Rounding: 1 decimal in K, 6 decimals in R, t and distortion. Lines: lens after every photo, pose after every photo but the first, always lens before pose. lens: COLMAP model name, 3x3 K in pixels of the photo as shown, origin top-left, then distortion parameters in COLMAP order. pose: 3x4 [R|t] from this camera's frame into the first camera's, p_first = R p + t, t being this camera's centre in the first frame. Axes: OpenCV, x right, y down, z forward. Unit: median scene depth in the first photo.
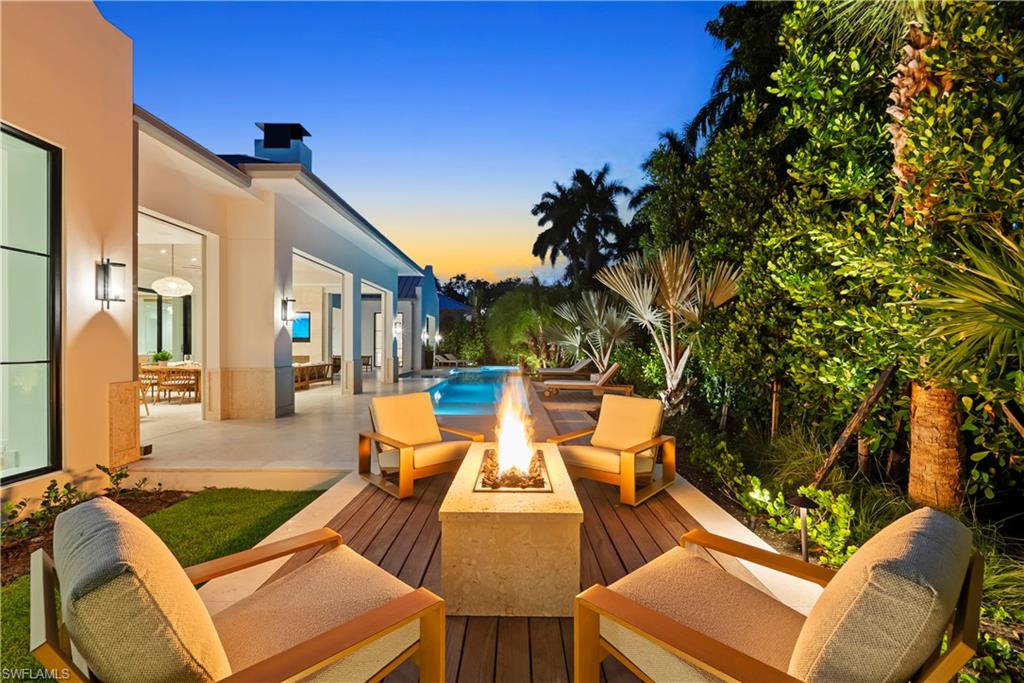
lens RADIAL K [[461.2, 0, 510.1], [0, 461.2, 347.3], [0, 0, 1]] dist [0.013291, 0.000806]
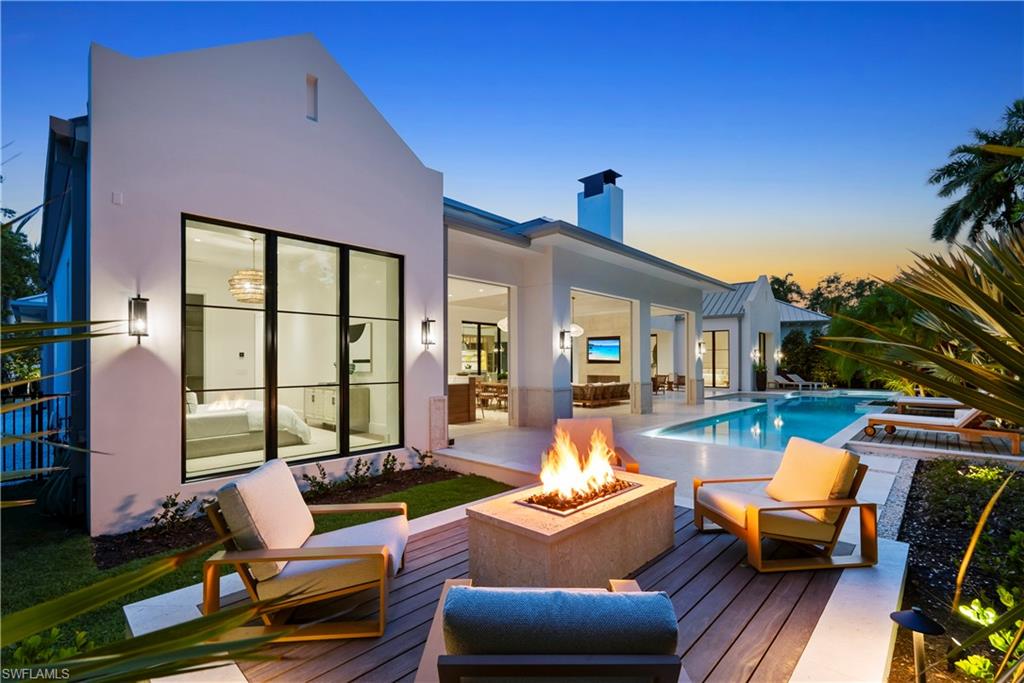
lens RADIAL K [[461.2, 0, 508.5], [0, 461.2, 361.1], [0, 0, 1]] dist [0.013291, 0.000806]
pose [[0.731351, -0.007404, -0.681961, 0.238144], [0.003096, 0.999967, -0.007535, -0.017614], [0.681994, 0.003399, 0.731350, 0.026728]]
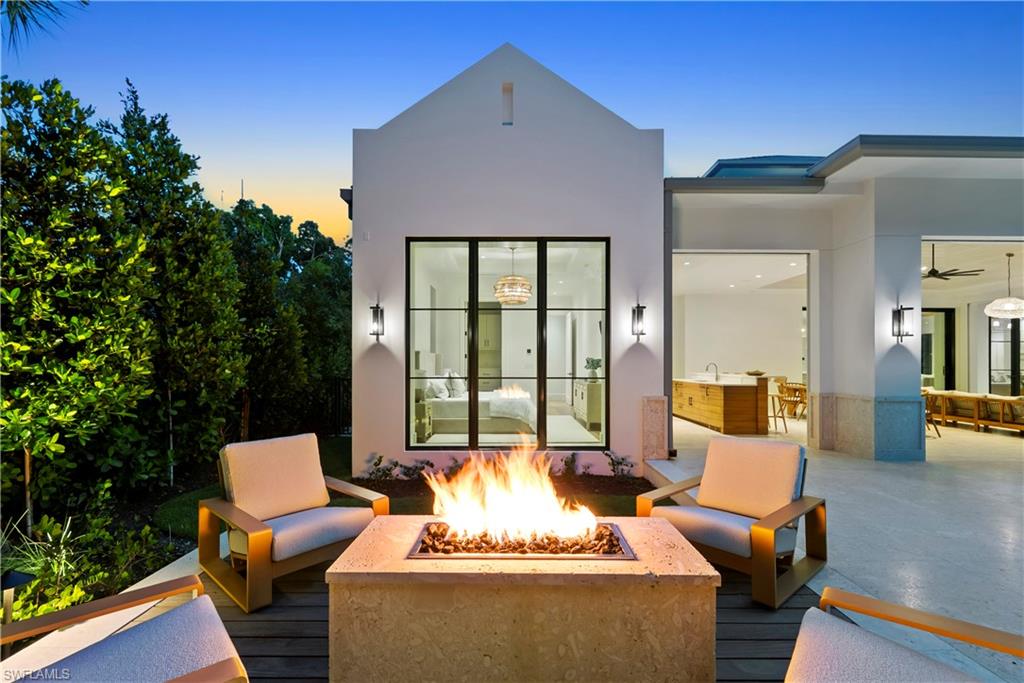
lens RADIAL K [[461.2, 0, 505.4], [0, 461.2, 358.8], [0, 0, 1]] dist [0.013291, 0.000806]
pose [[0.015102, -0.007450, -0.999858, 0.282503], [-0.006870, 0.999948, -0.007554, -0.010173], [0.999862, 0.006983, 0.015050, 0.350272]]
